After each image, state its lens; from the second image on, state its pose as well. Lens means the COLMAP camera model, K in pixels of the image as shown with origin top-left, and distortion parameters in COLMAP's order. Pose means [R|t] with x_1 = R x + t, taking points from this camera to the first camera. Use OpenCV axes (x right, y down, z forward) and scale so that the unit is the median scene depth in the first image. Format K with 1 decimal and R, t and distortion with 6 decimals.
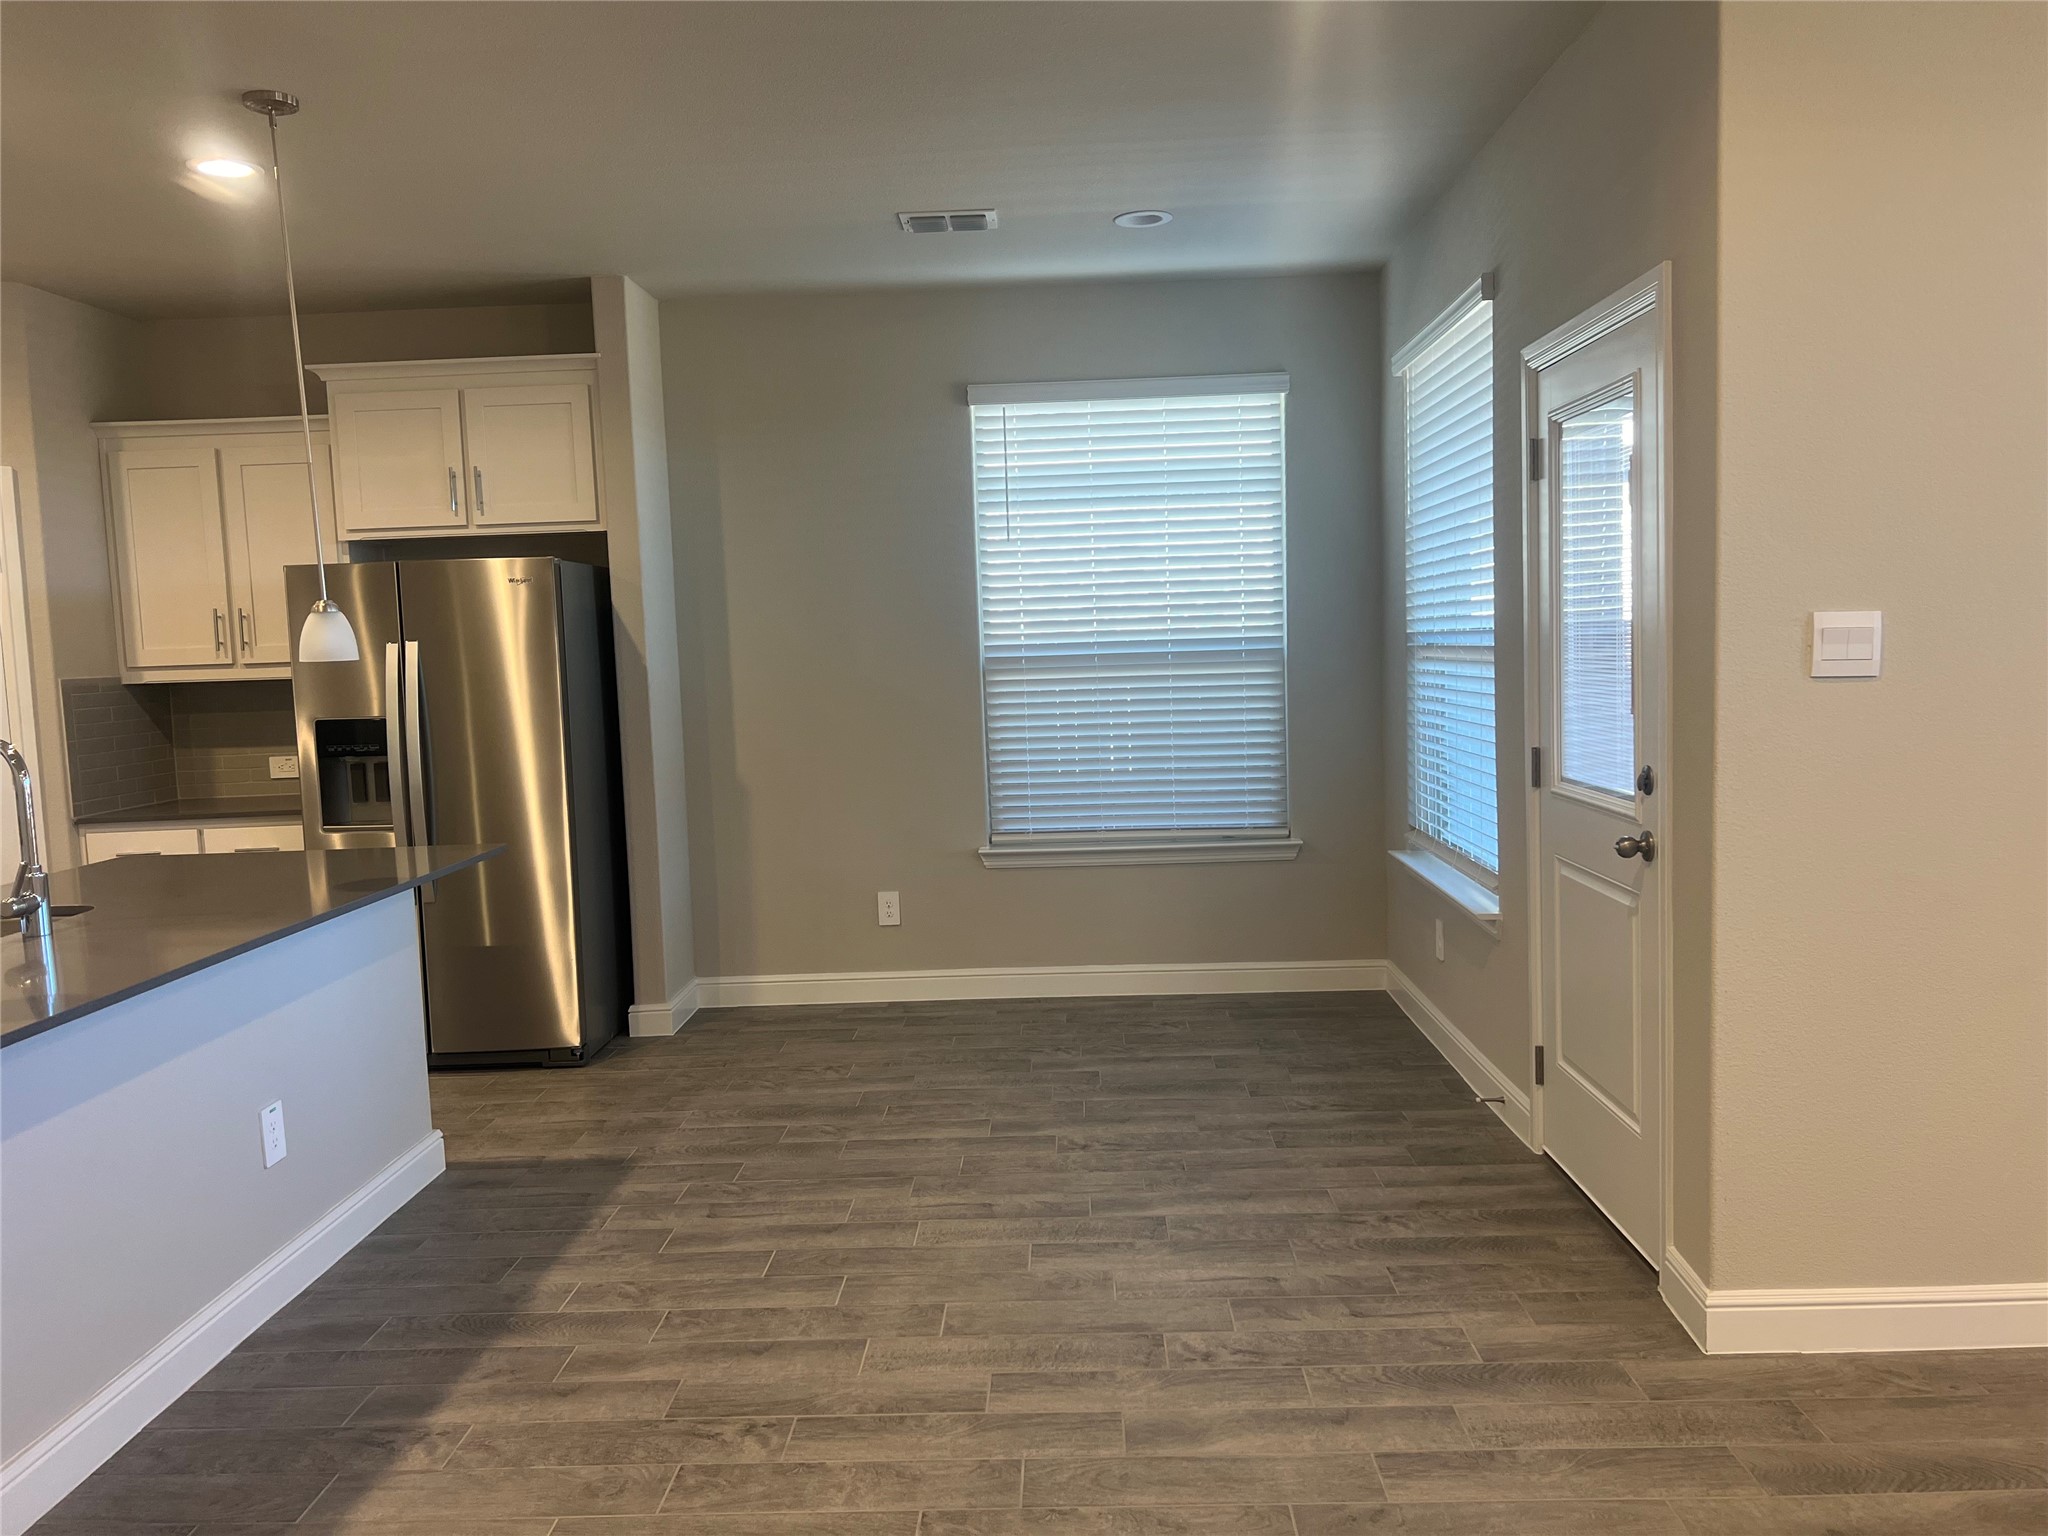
lens RADIAL K [[1522.9, 0, 1009.5], [0, 1522.9, 773.0], [0, 0, 1]] dist [0.037349, -0.043505]
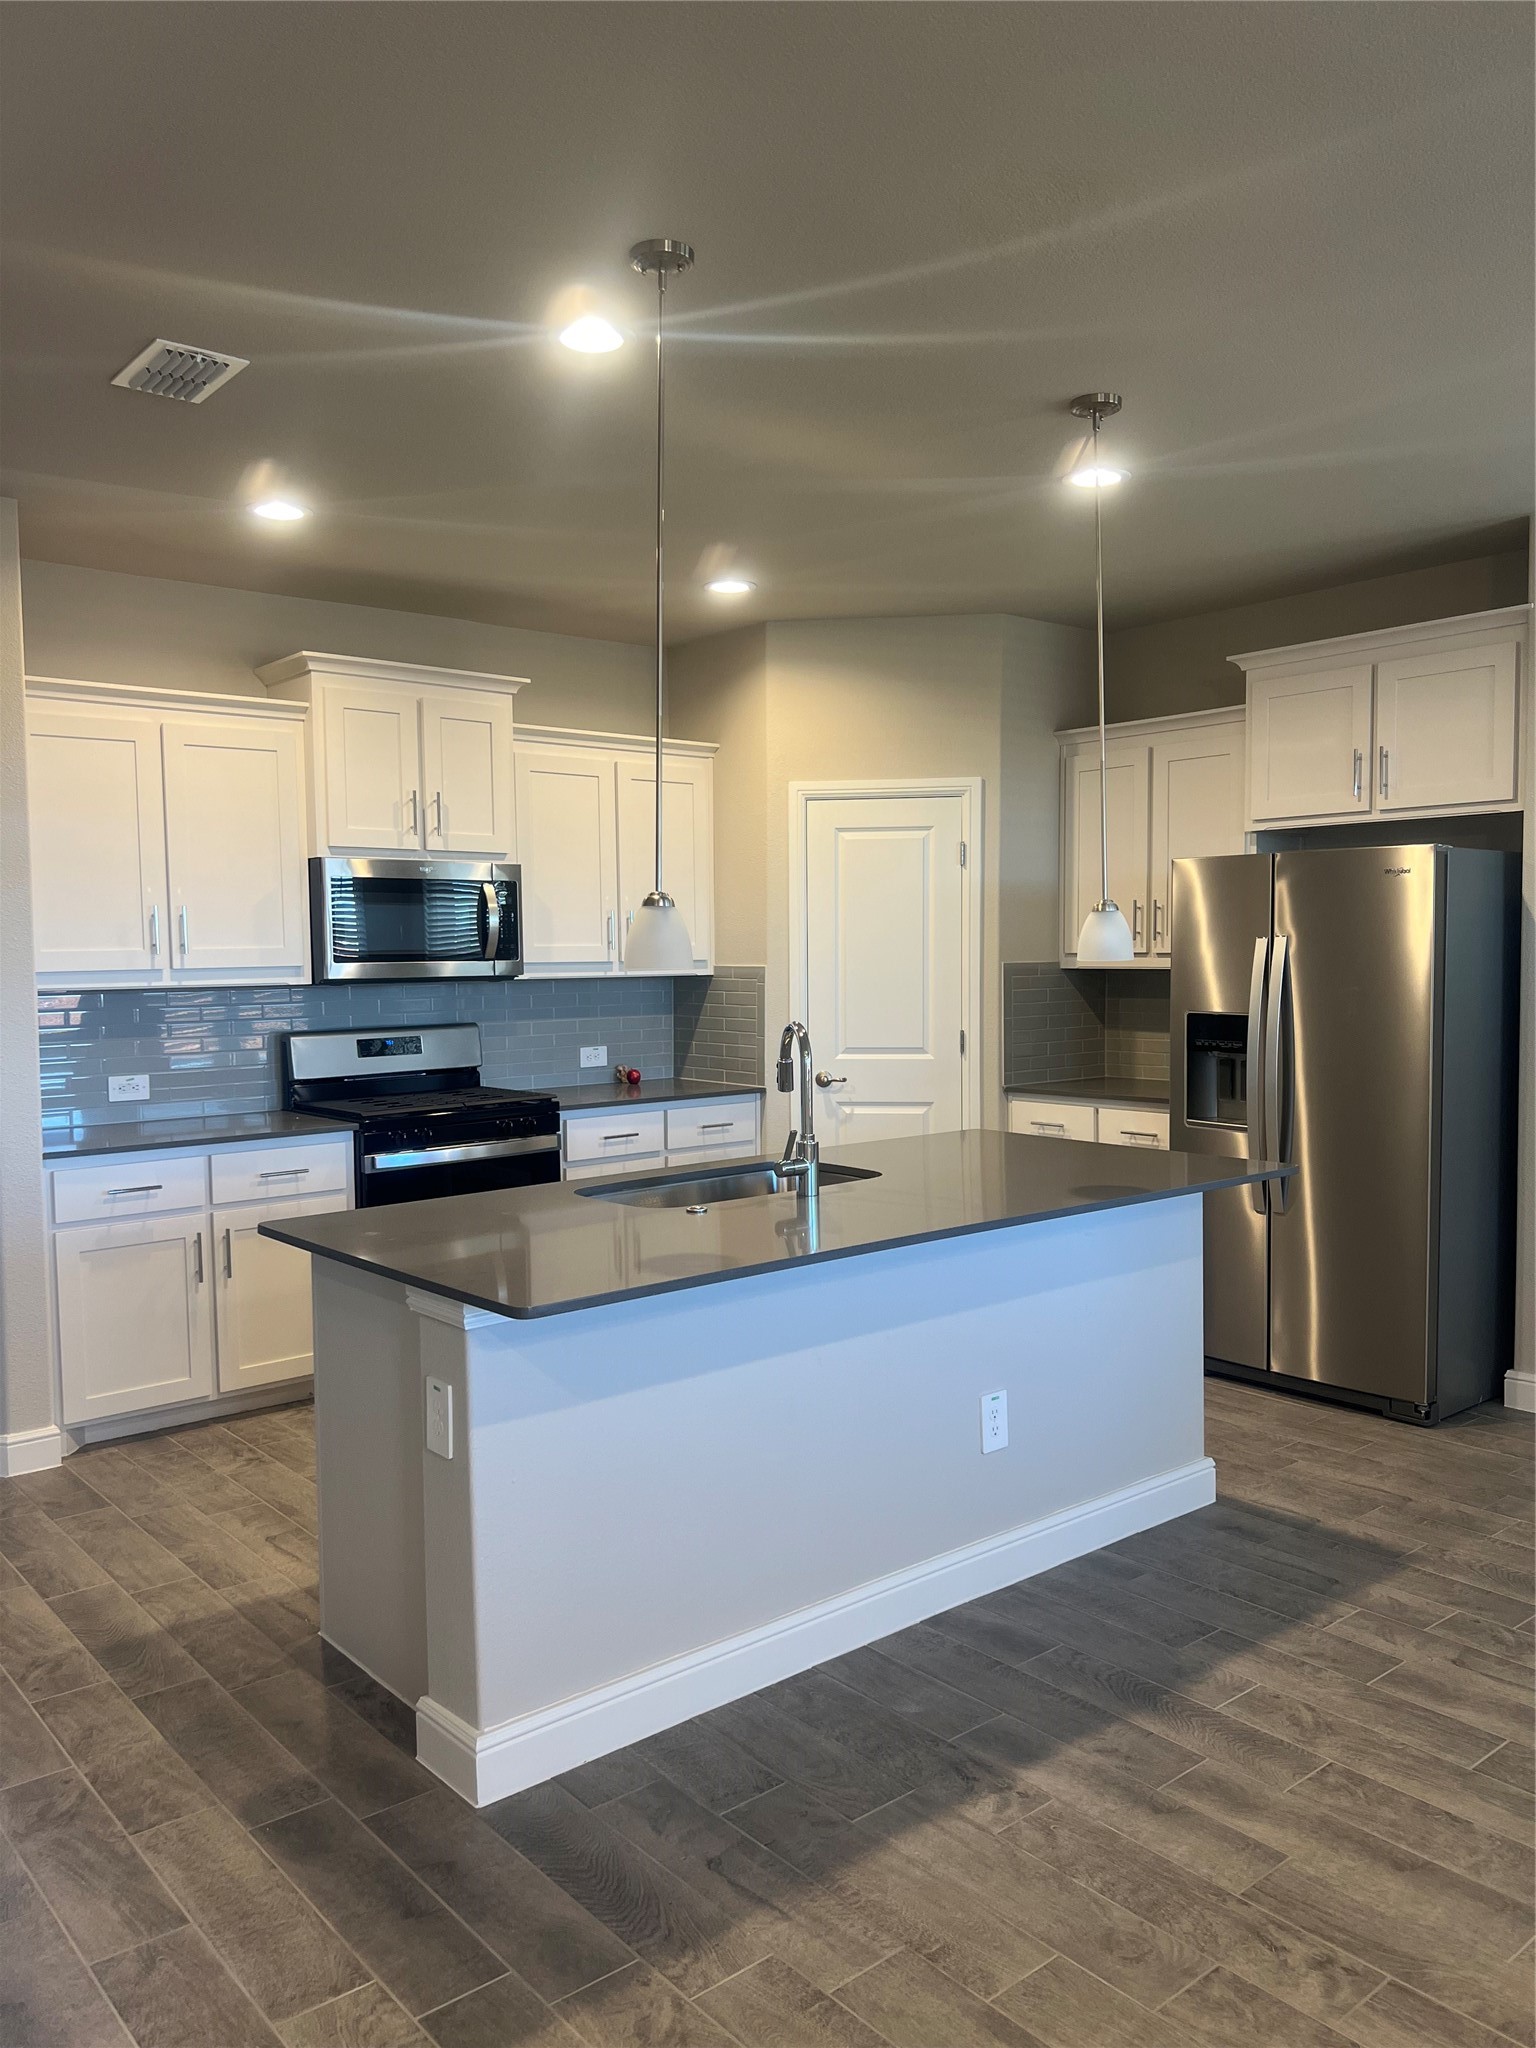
lens RADIAL K [[1522.9, 0, 764.5], [0, 1522.9, 1022.1], [0, 0, 1]] dist [0.037349, -0.043505]
pose [[0.670230, 0.064835, -0.739316, 0.139775], [-0.079646, 0.996707, 0.015204, -0.030111], [0.737867, 0.048693, 0.673187, 0.176246]]
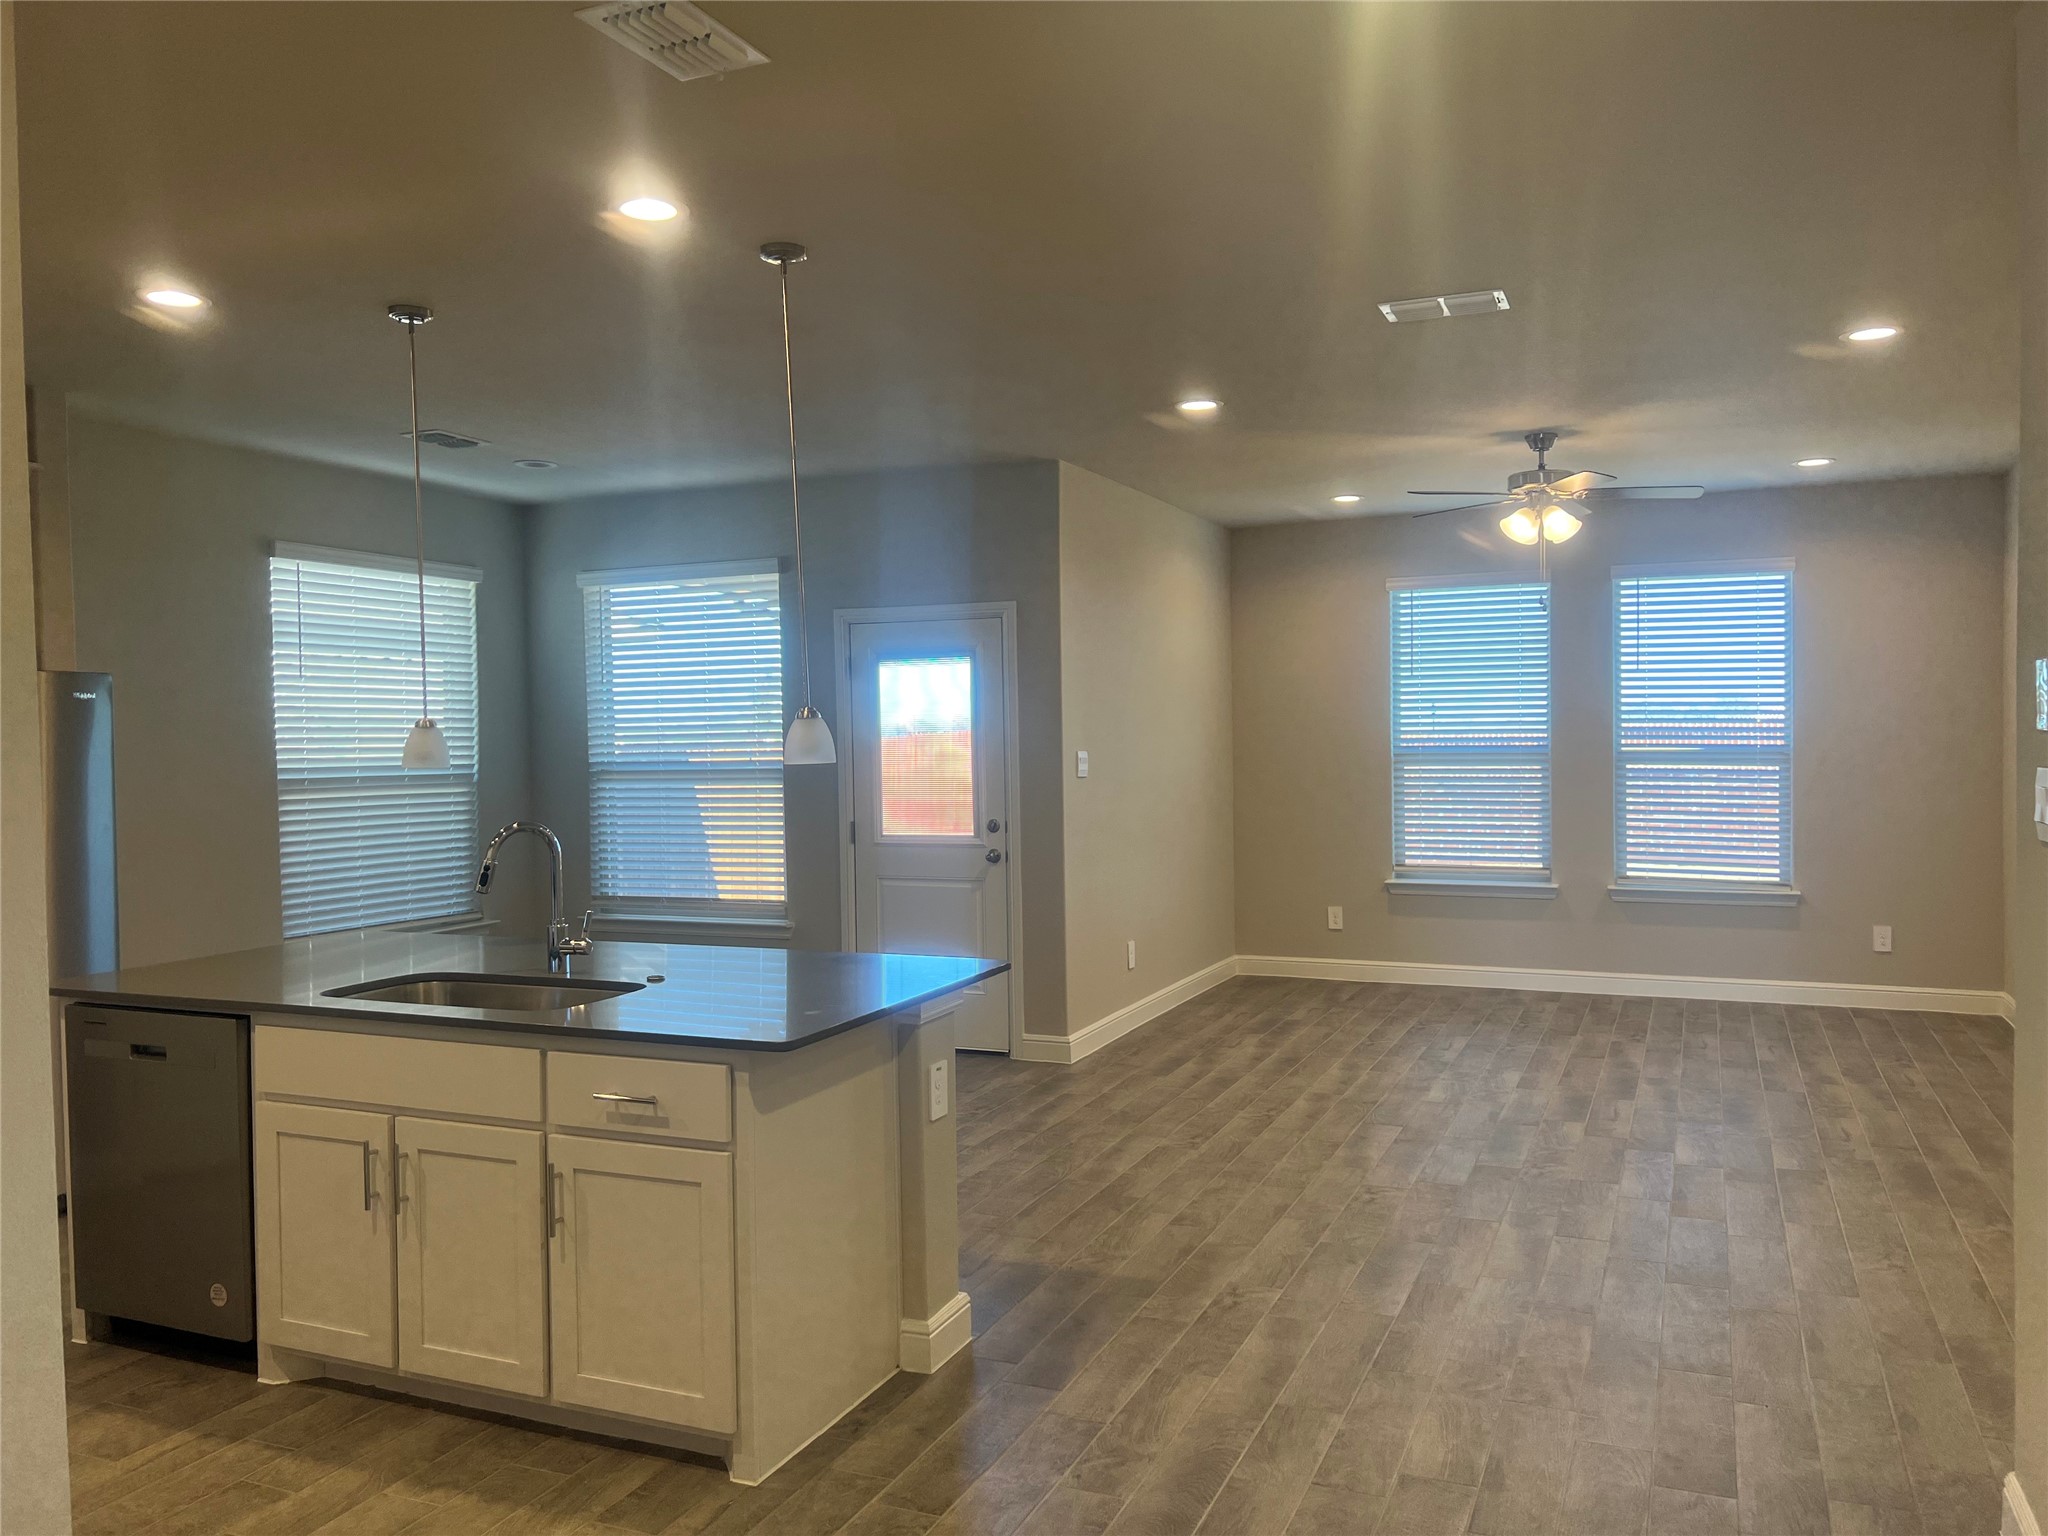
lens RADIAL K [[1522.9, 0, 1020.7], [0, 1522.9, 773.8], [0, 0, 1]] dist [0.037349, -0.043505]
pose [[0.372354, 0.008457, 0.928052, -1.362524], [0.084566, 0.995490, -0.043002, 0.023196], [-0.924230, 0.094493, 0.369960, 0.128709]]
